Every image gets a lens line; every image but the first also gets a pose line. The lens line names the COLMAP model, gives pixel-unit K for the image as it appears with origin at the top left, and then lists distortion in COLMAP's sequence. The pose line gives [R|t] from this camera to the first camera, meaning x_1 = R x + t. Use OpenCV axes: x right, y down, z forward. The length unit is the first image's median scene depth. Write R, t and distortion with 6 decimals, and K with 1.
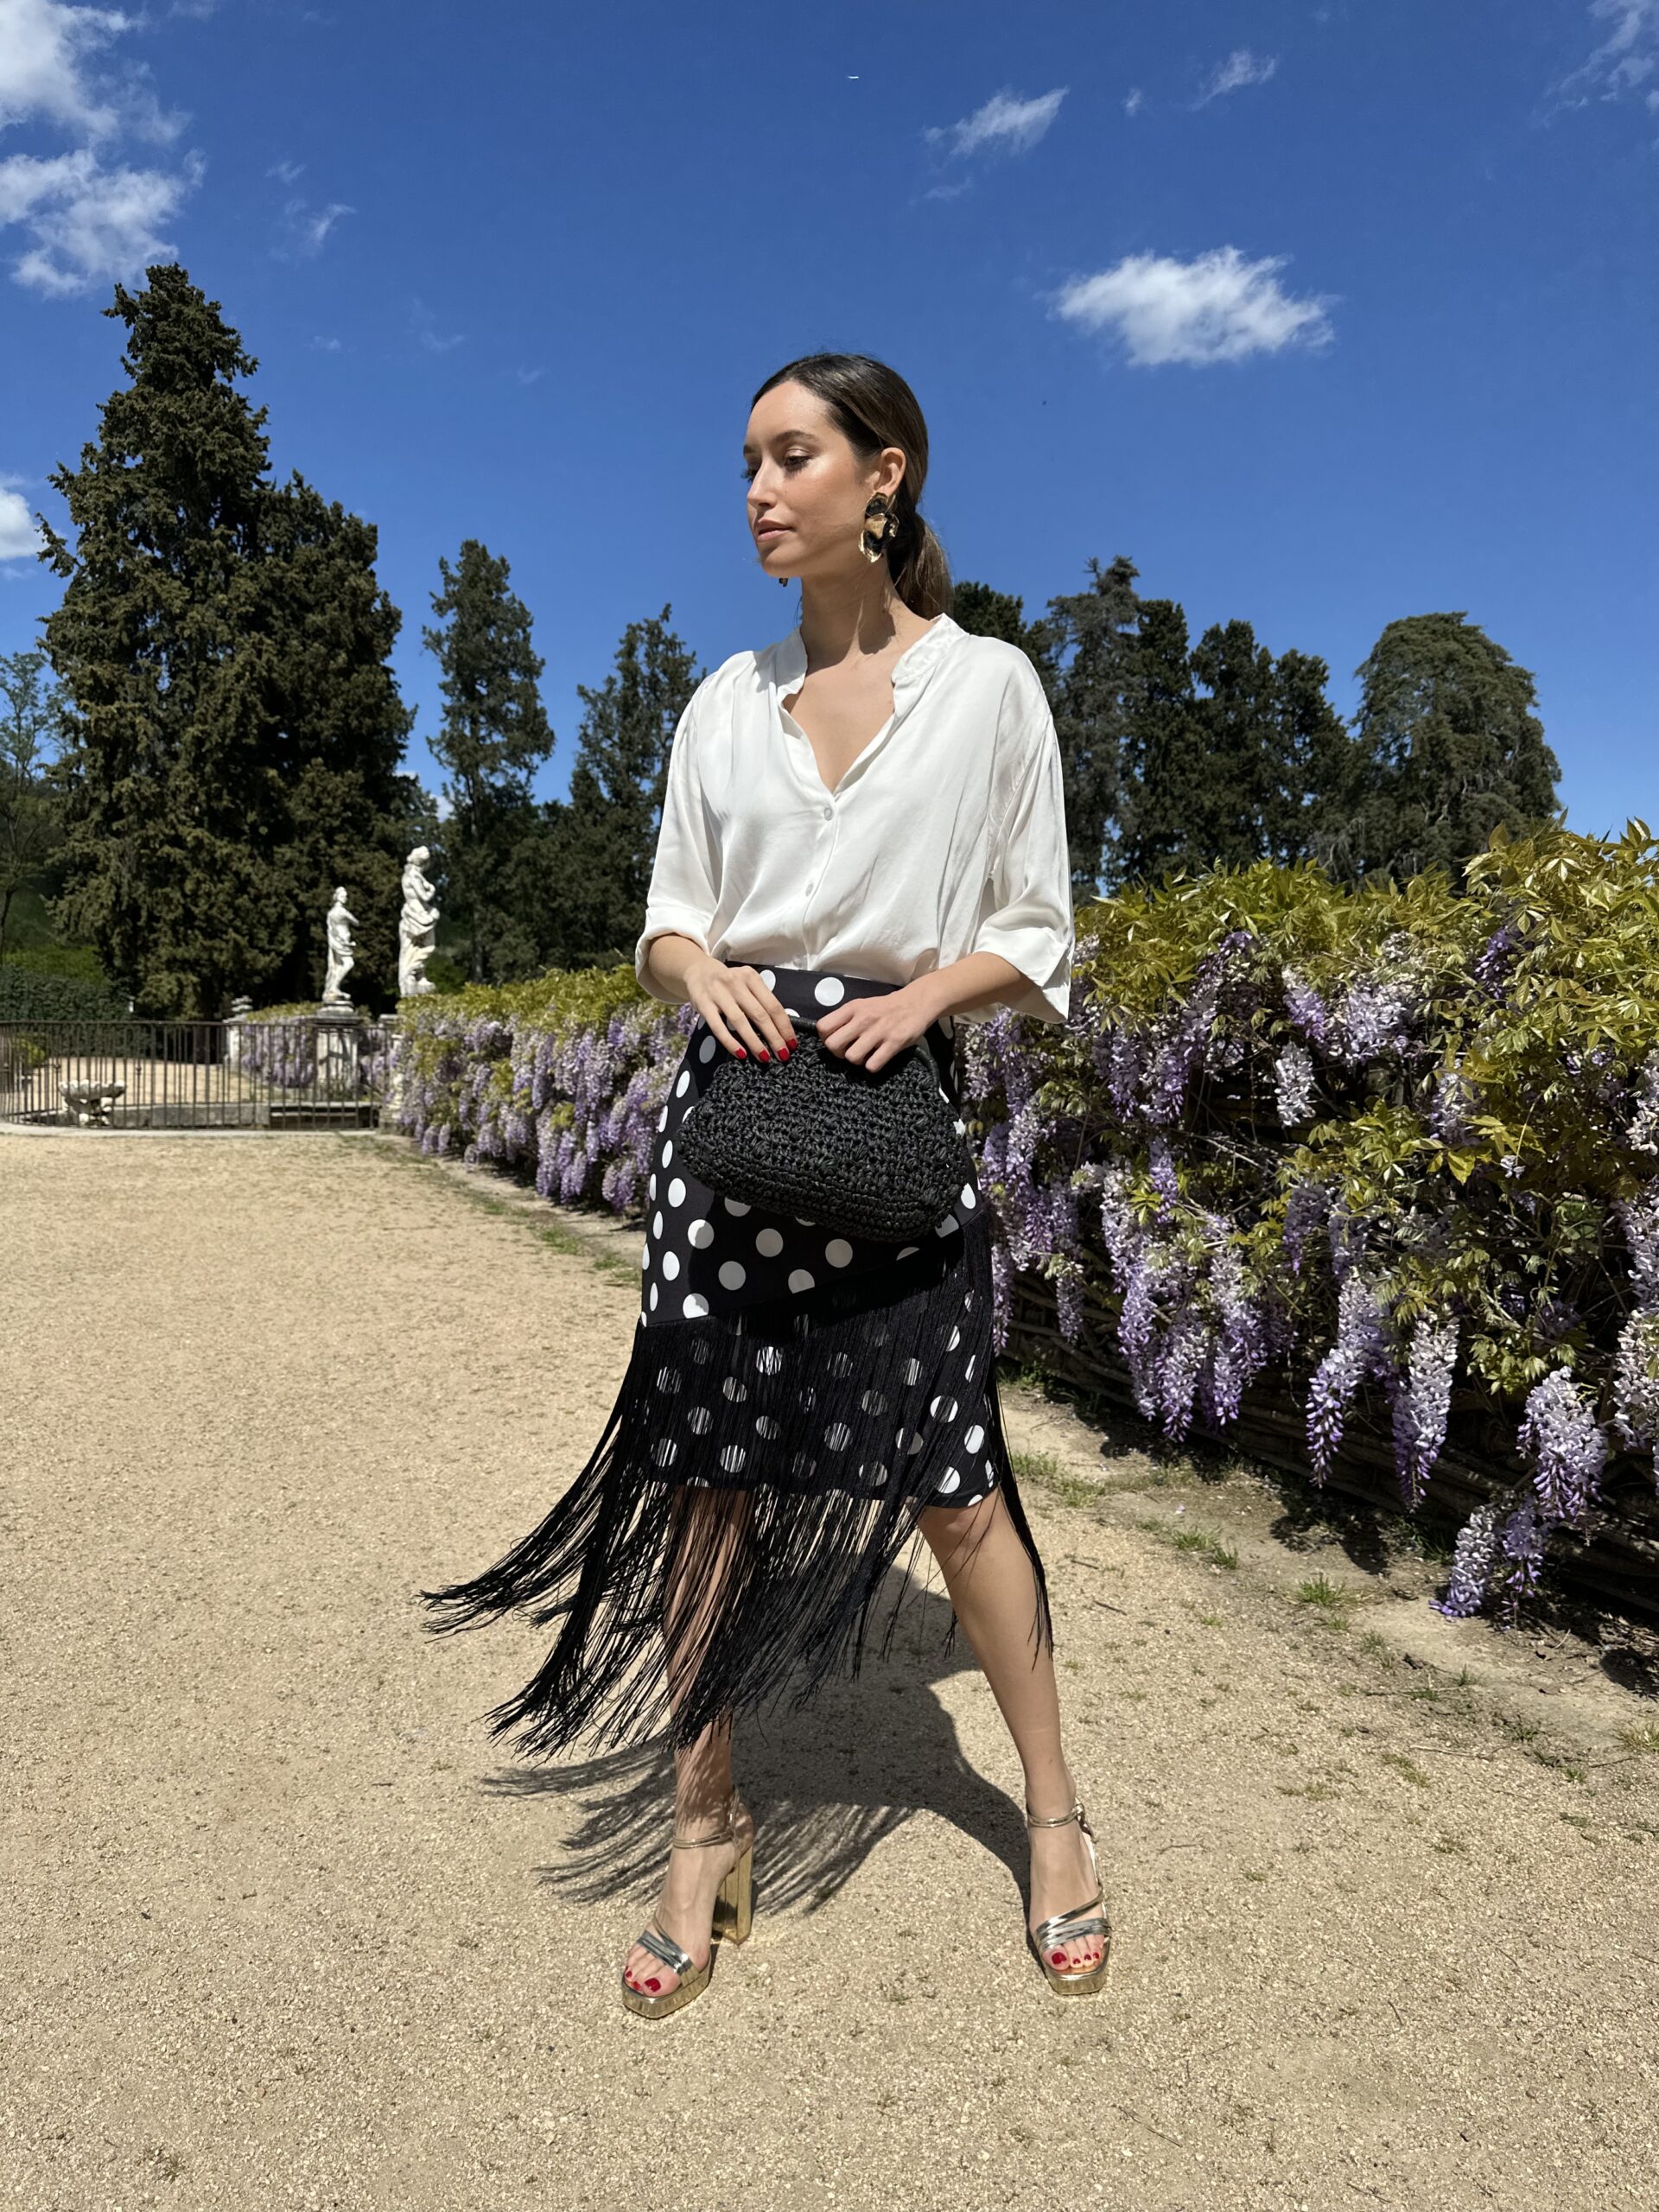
lens RADIAL K [[1532.3, 0, 837.5], [0, 1532.3, 1132.7], [0, 0, 1]] dist [0.174915, -0.335738]
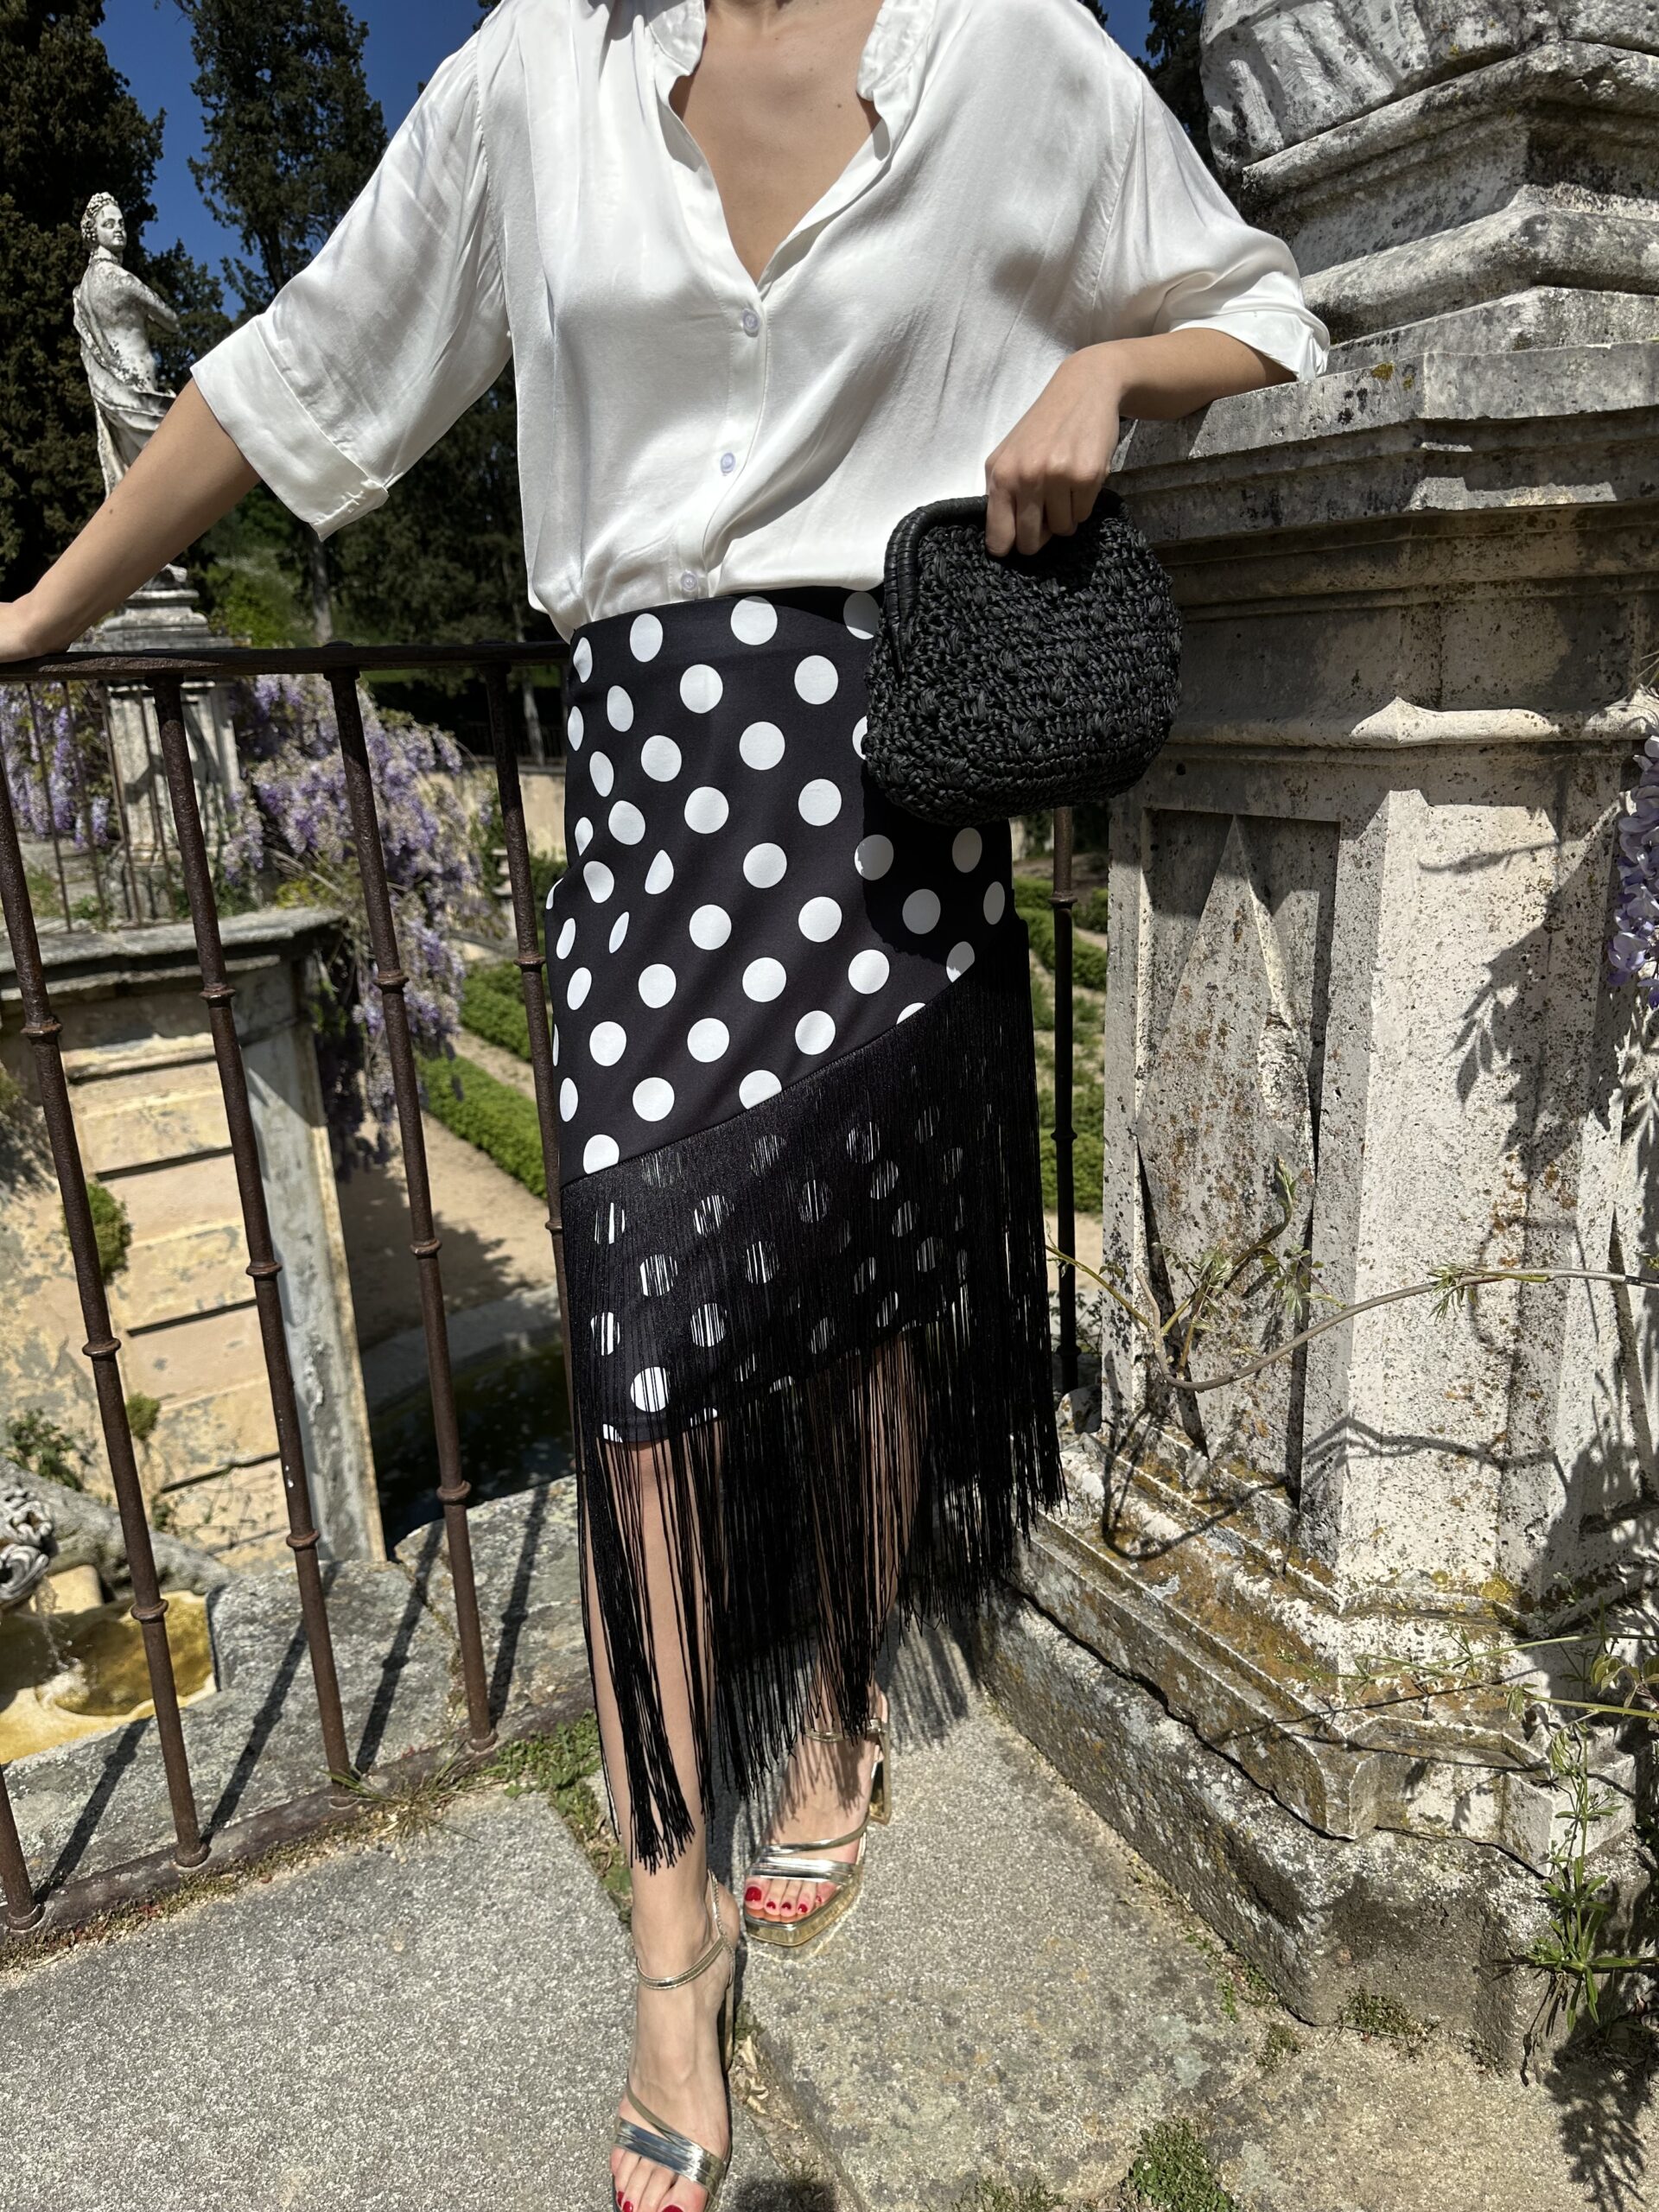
lens RADIAL K [[1517.2, 0, 829.5], [0, 1517.2, 1106.0], [0, 0, 1]] dist [0.022764, -0.028913]
pose [[0.990580, -0.097196, 0.096460, -0.116729], [0.072589, 0.970011, 0.231969, -0.023421], [-0.116114, -0.222782, 0.967929, 0.342995]]
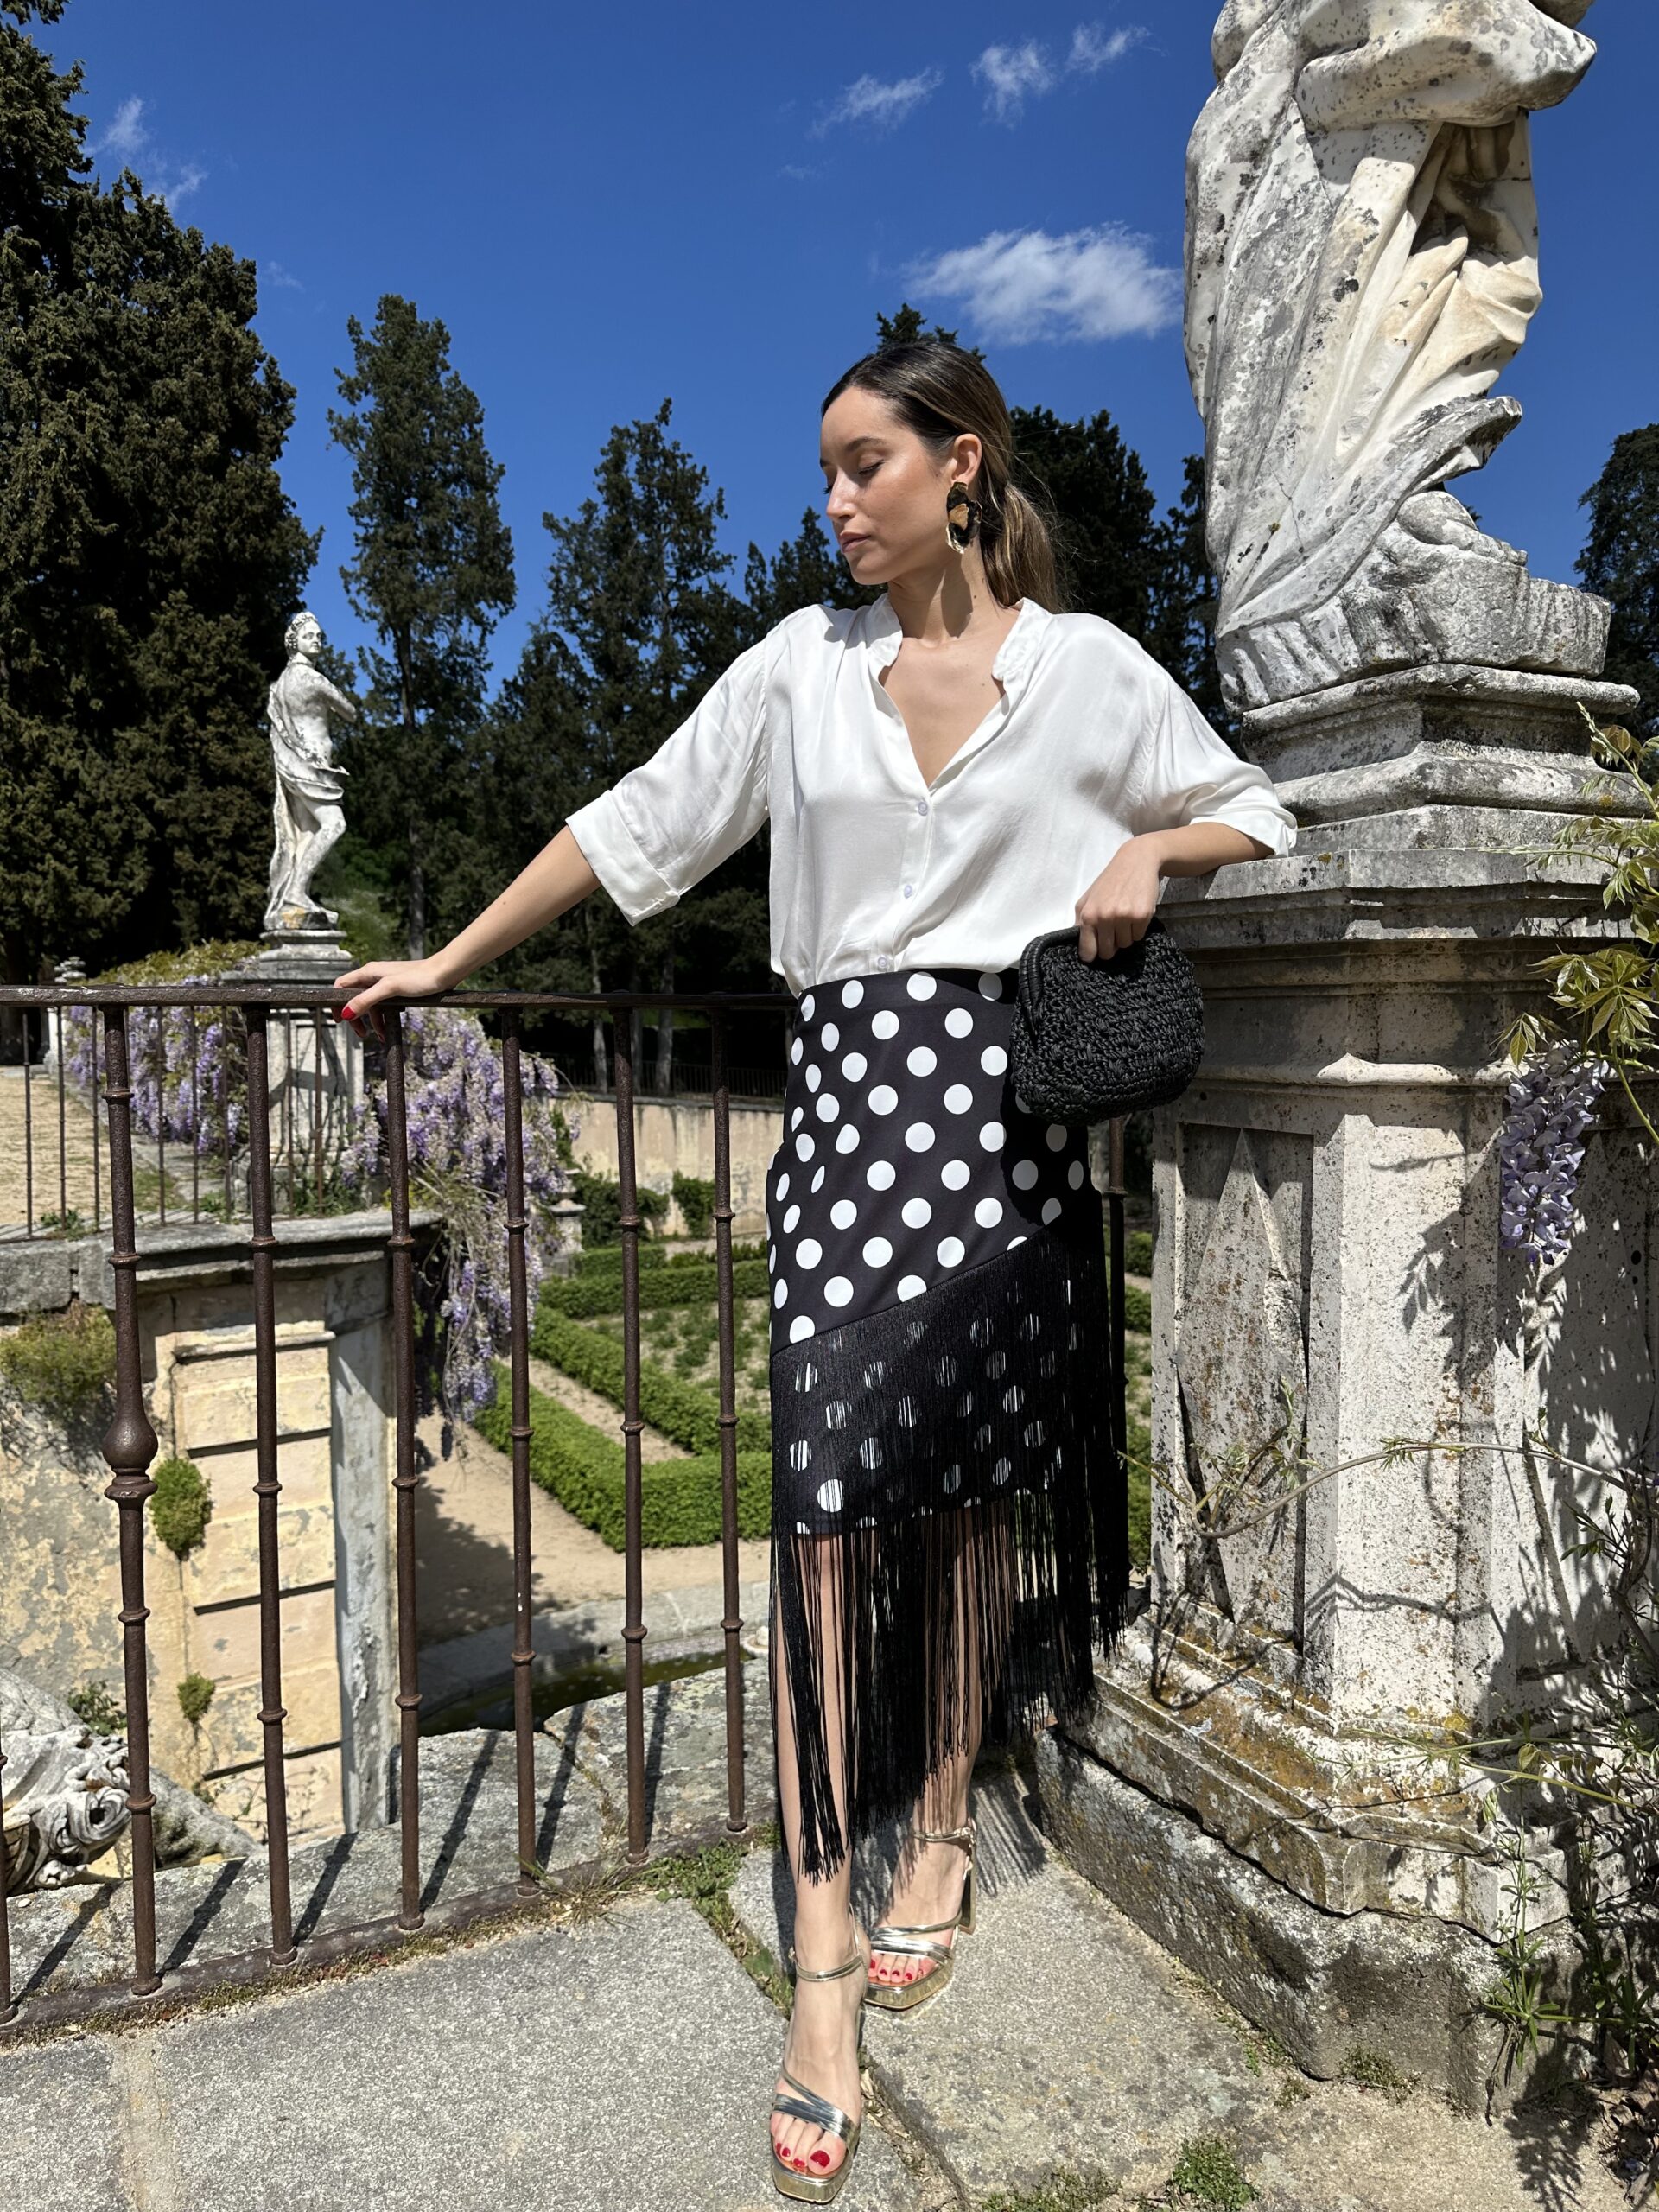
lens RADIAL K [[1517.2, 0, 829.5], [0, 1517.2, 1106.0], [0, 0, 1]] dist [0.022764, -0.028913]
pose [[0.995715, -0.033105, 0.086343, -0.120436], [0.032183, 0.999409, 0.012041, -0.023014], [-0.086690, -0.009211, 0.996193, 0.331429]]
